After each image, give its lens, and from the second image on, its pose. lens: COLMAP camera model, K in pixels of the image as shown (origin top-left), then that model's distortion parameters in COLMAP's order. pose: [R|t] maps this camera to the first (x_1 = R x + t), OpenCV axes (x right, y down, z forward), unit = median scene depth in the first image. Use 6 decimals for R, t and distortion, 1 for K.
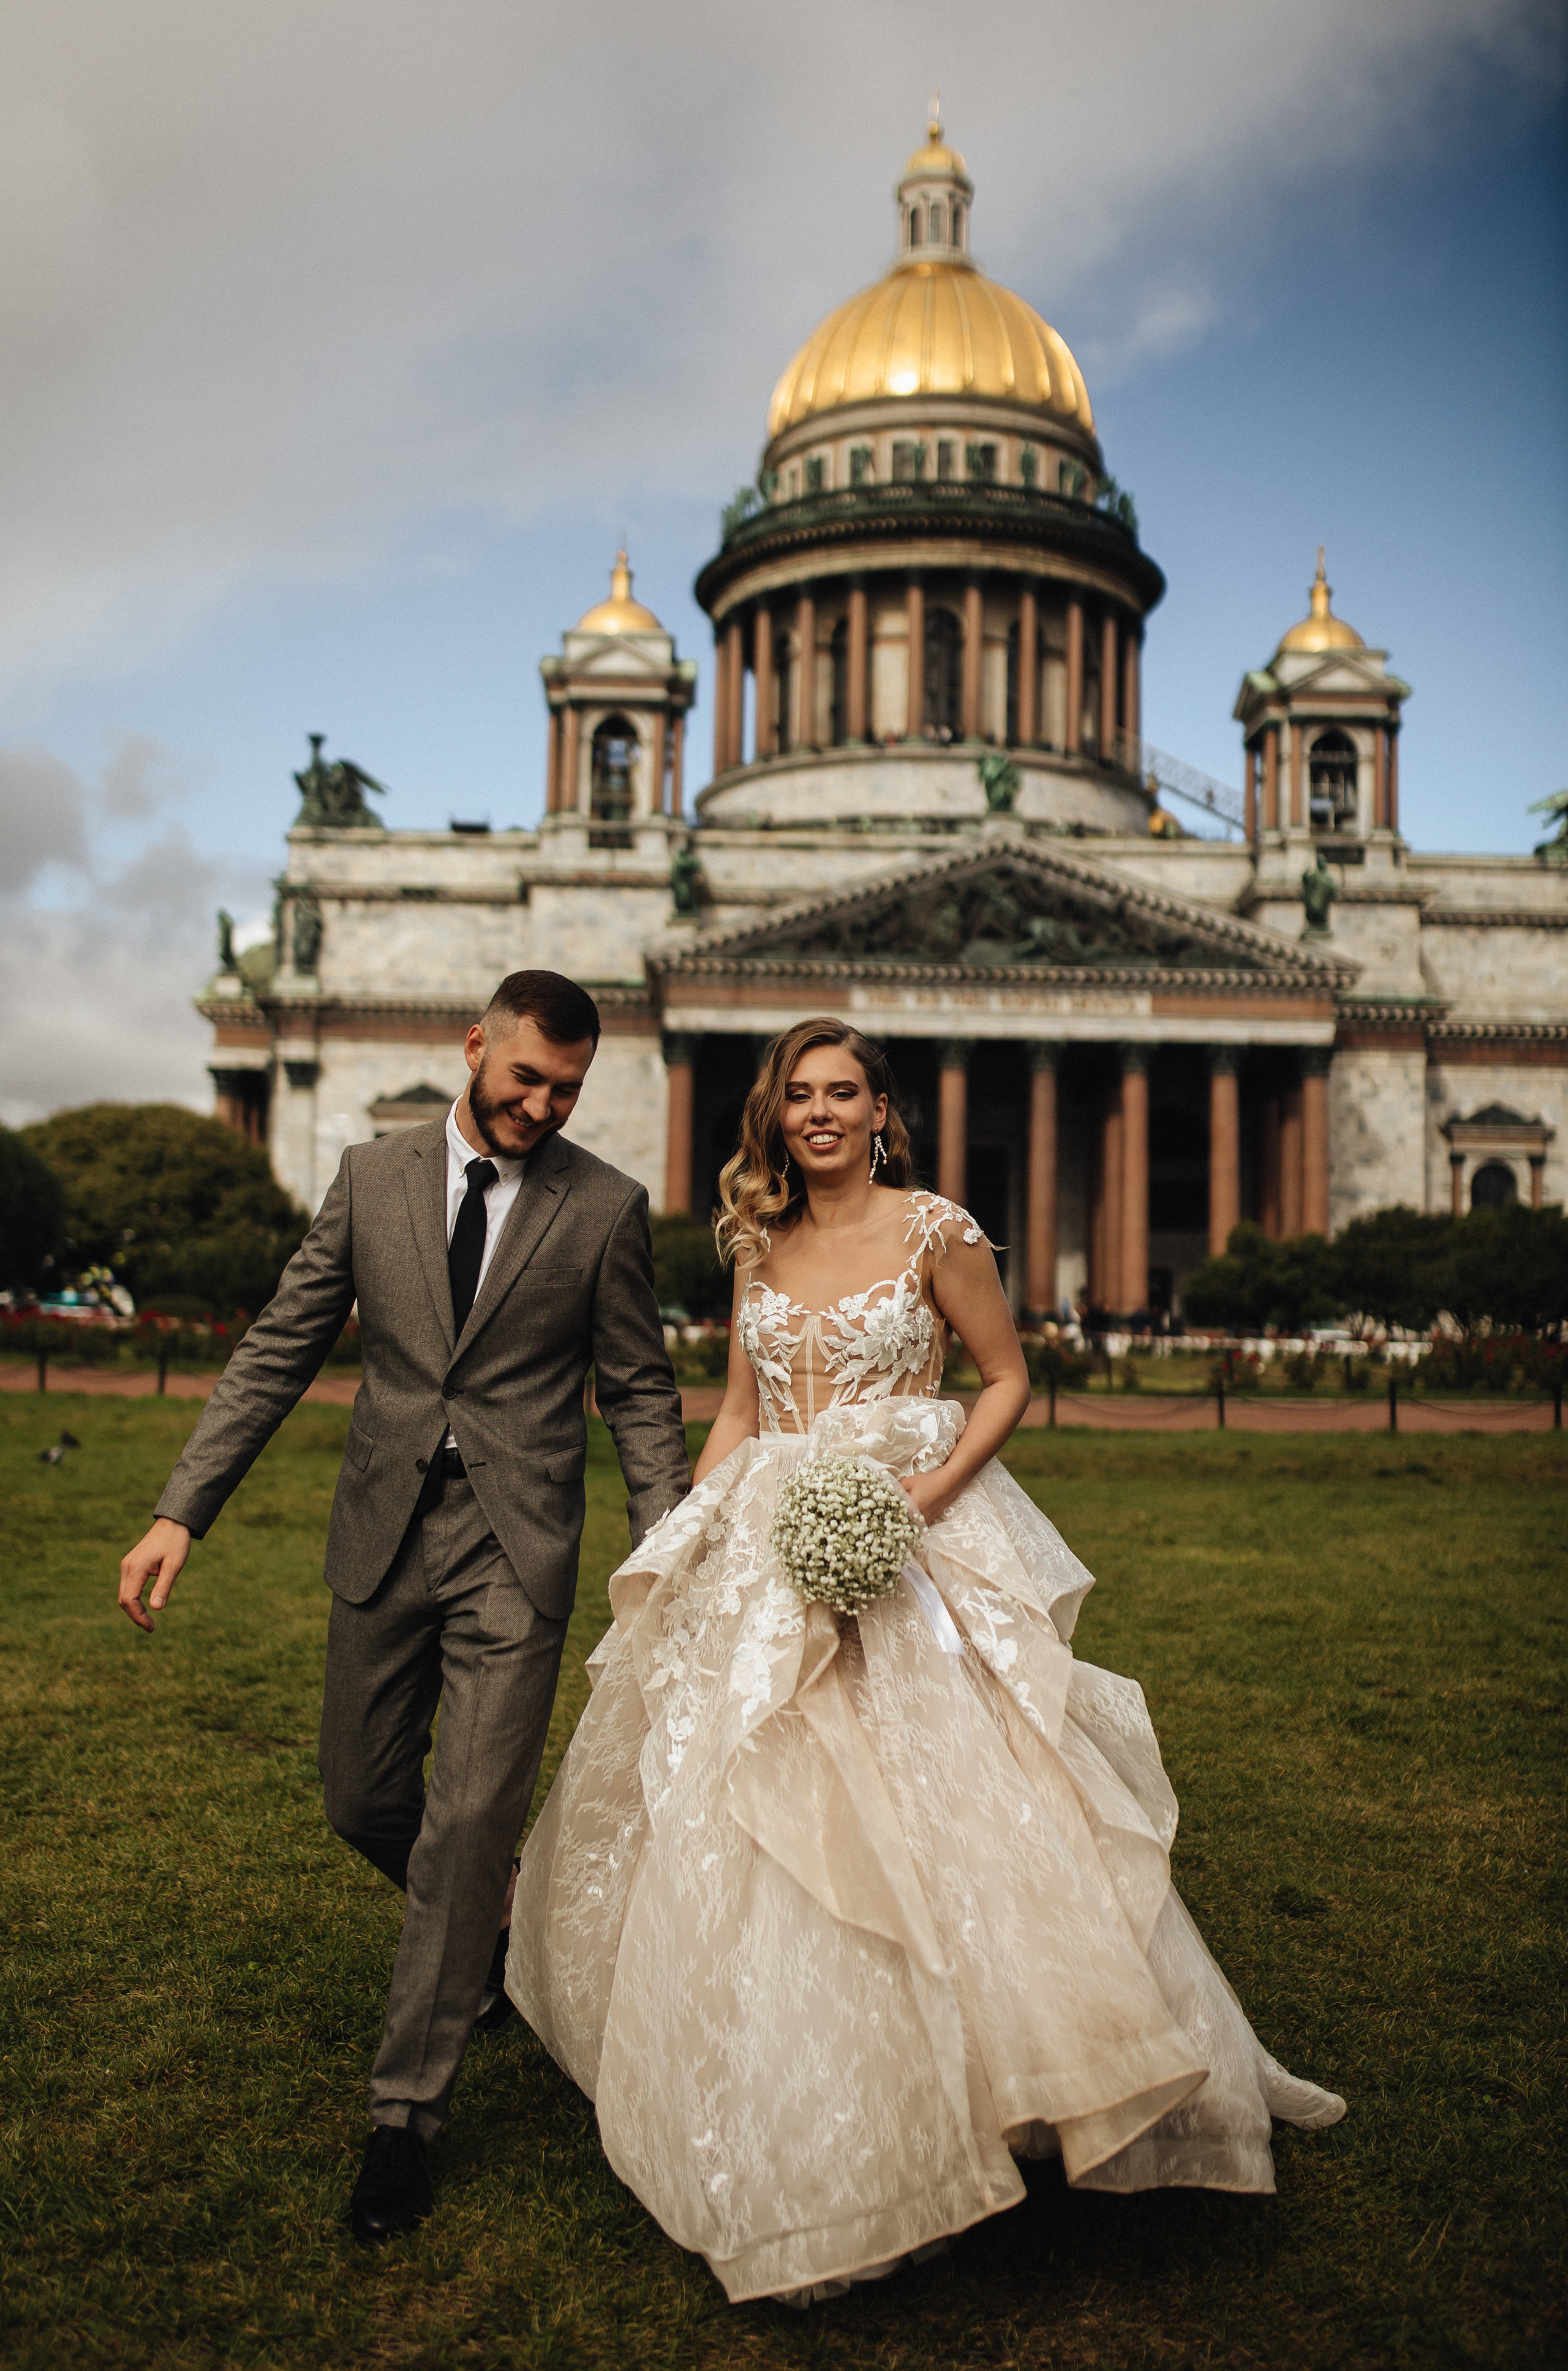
lens RADIAL K [[2269.2, 0, 765.0], [0, 2269.2, 1166.2], [0, 0, 1]] dist [0.000309, -0.002106]
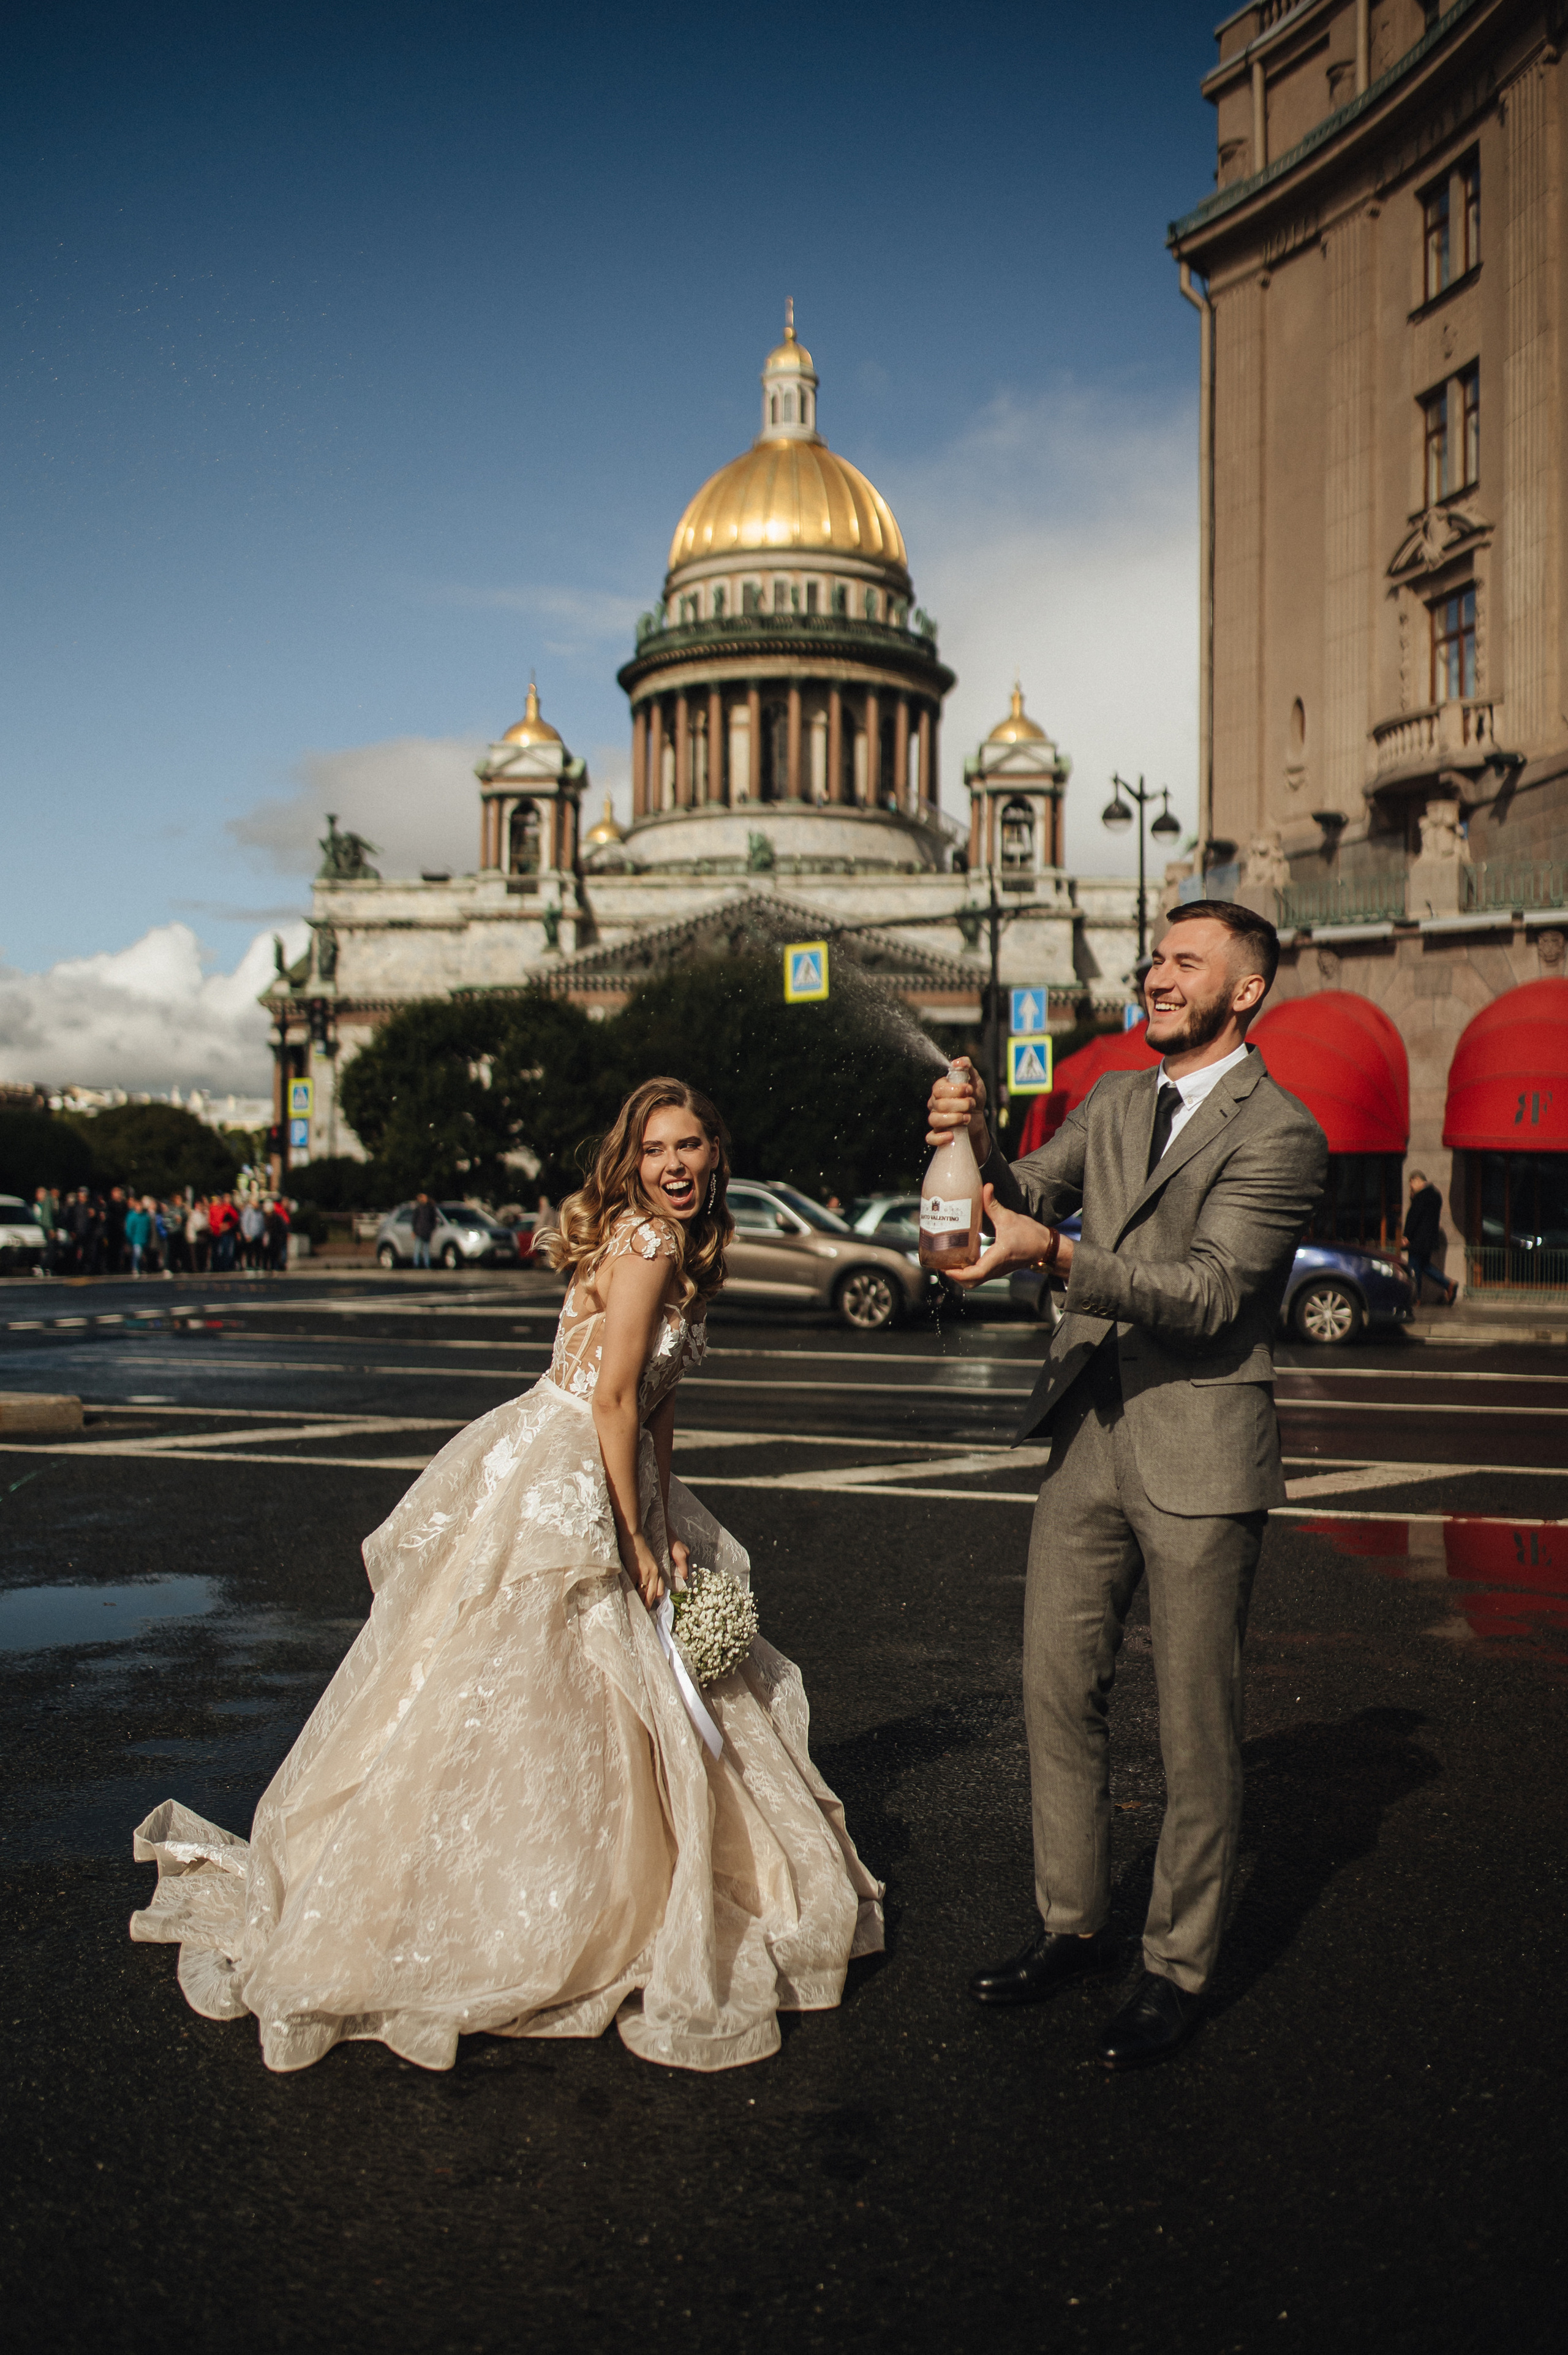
lens RADIAL K [[2235.3, 0, 803.3], [0, 2235.3, 1156.7], [0, 0, 1]] dist [-0.004449, 0.007588]
pose [[0.997308, -0.015945, -0.071565, 0.212114], [0.018827, 0.999031, 0.039780, -0.022675], [0.070861, -0.041020, 0.996642, -0.437666]]
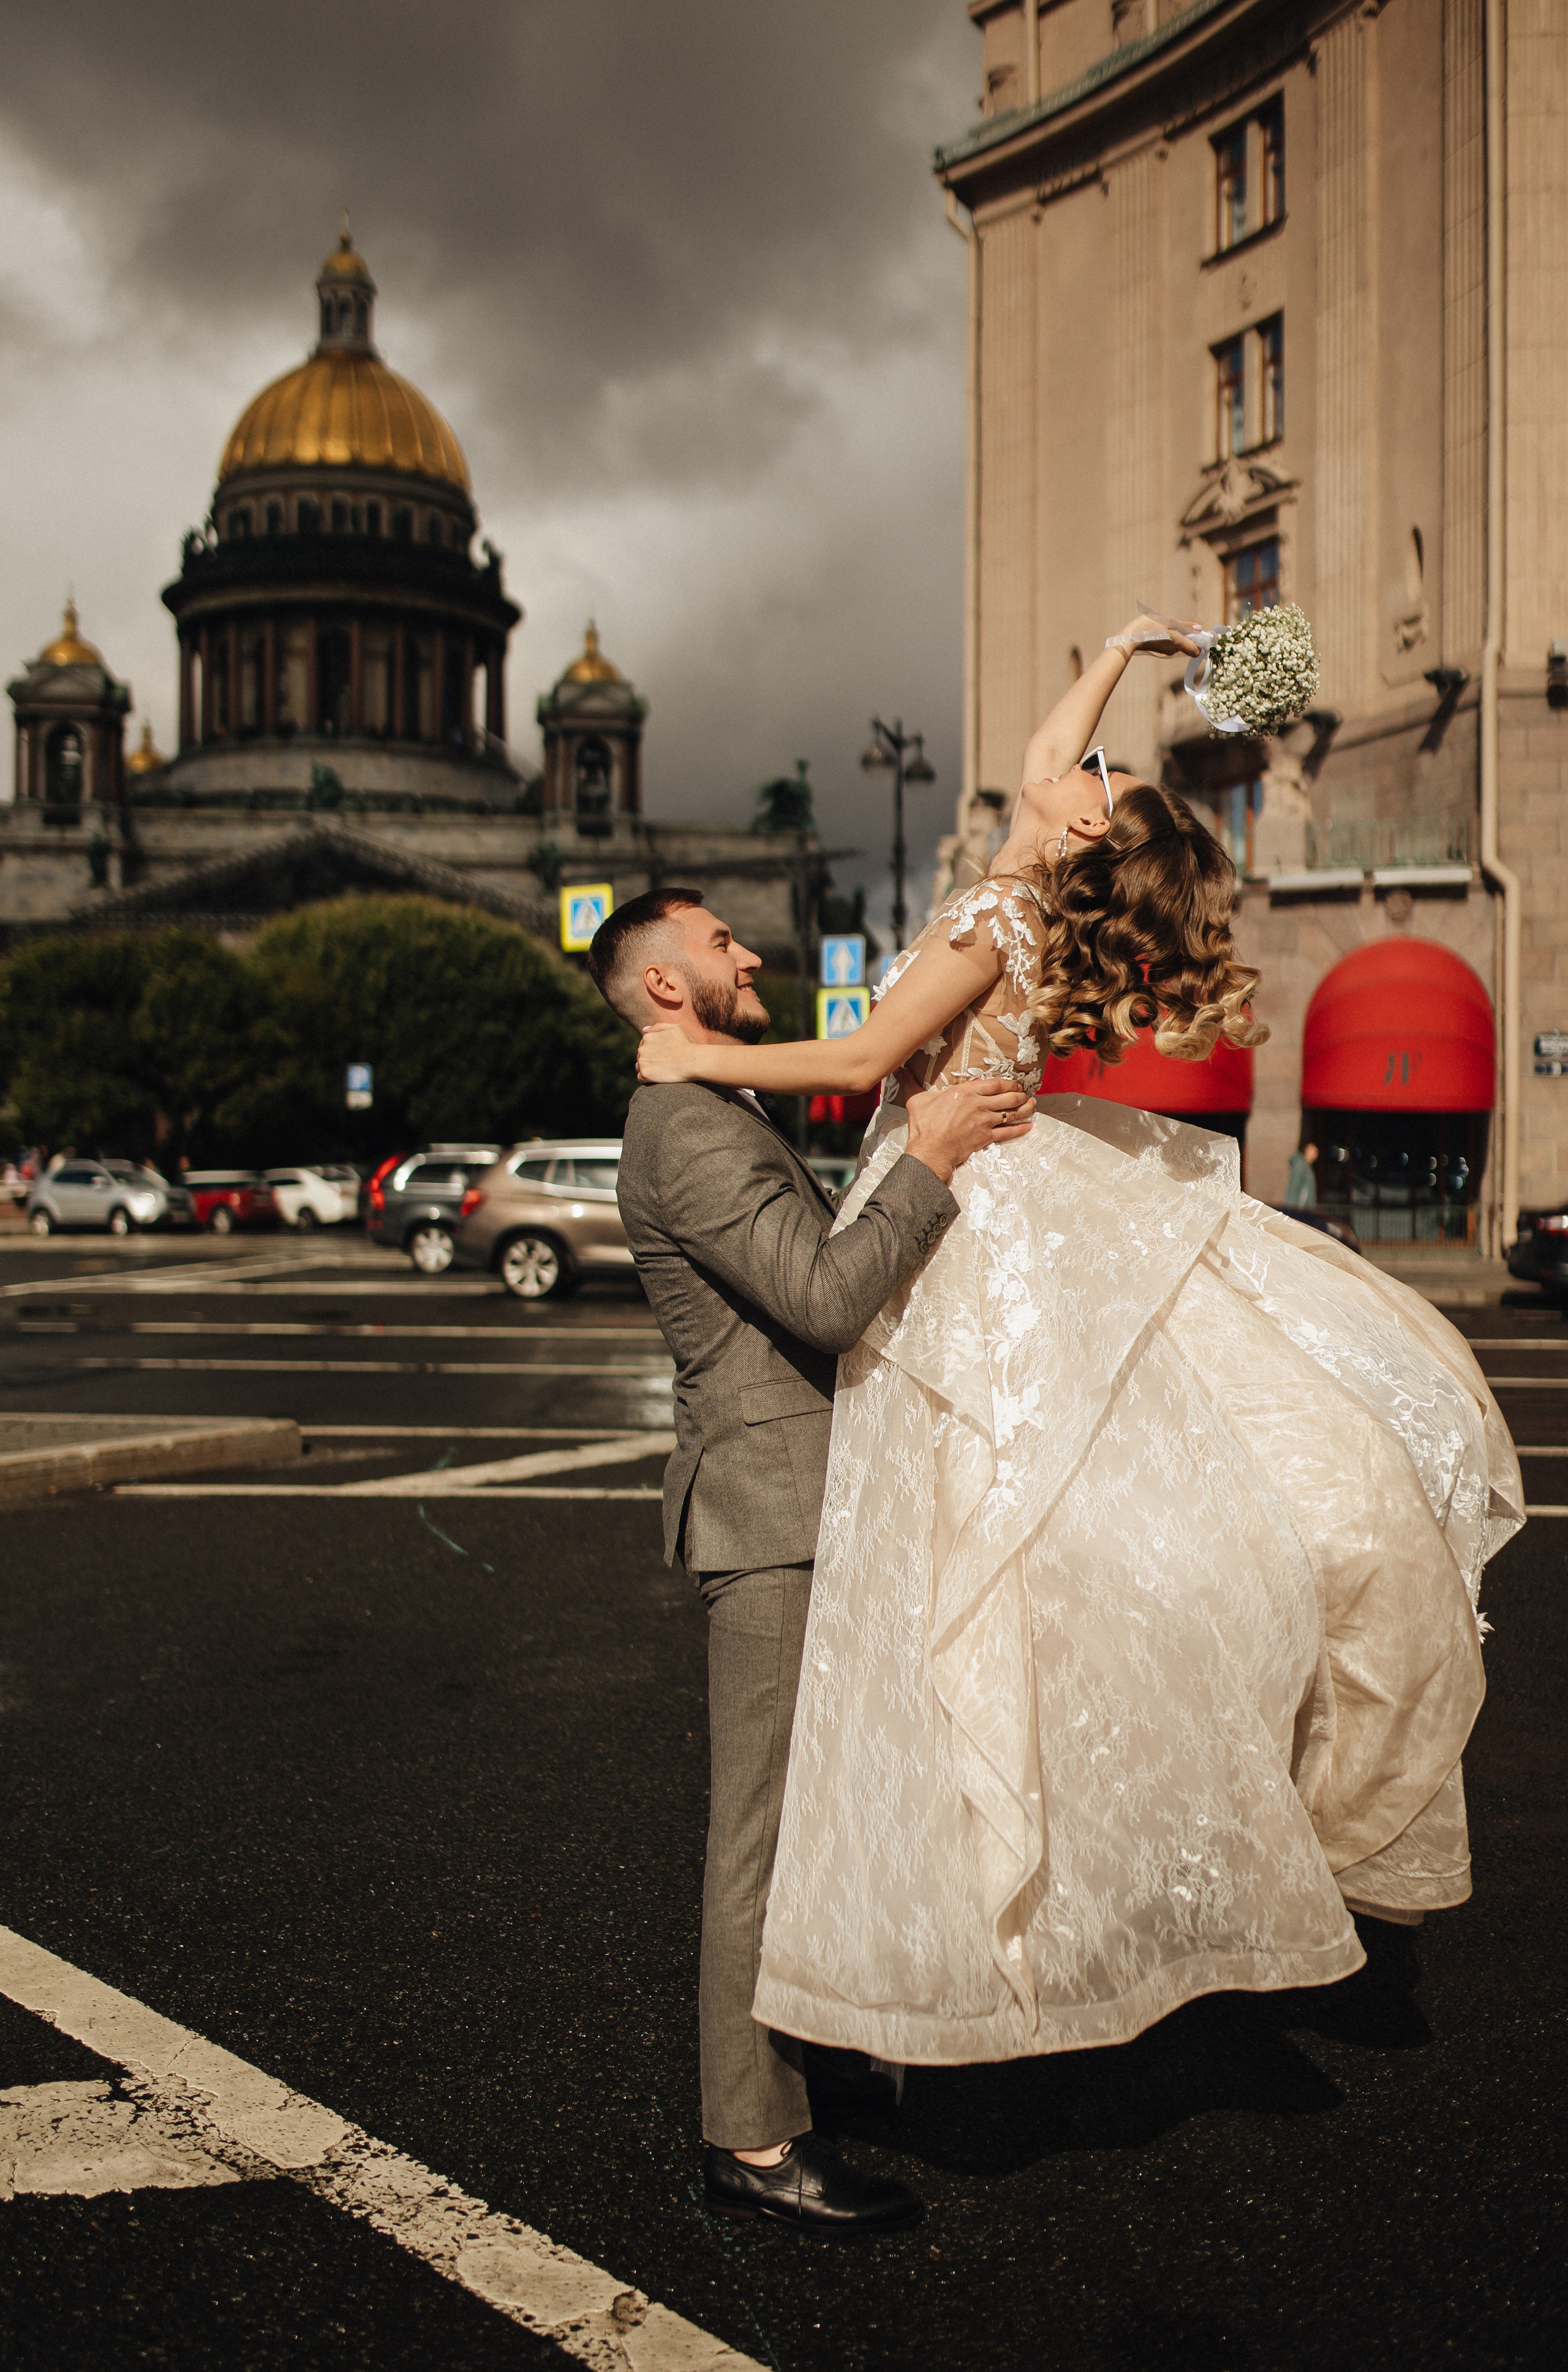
lens RADIAL K [[2265.3, 0, 825.1], [0, 2265.3, 1168.7], [0, 0, 1]] dist [-0.004897, 0.016544]
pose [[0.989319, -0.020829, 0.144268, 0.184037], [0.010660, 0.997426, 0.070901, -0.023662], [-0.145373, -0.068606, 0.986995, -0.428117]]
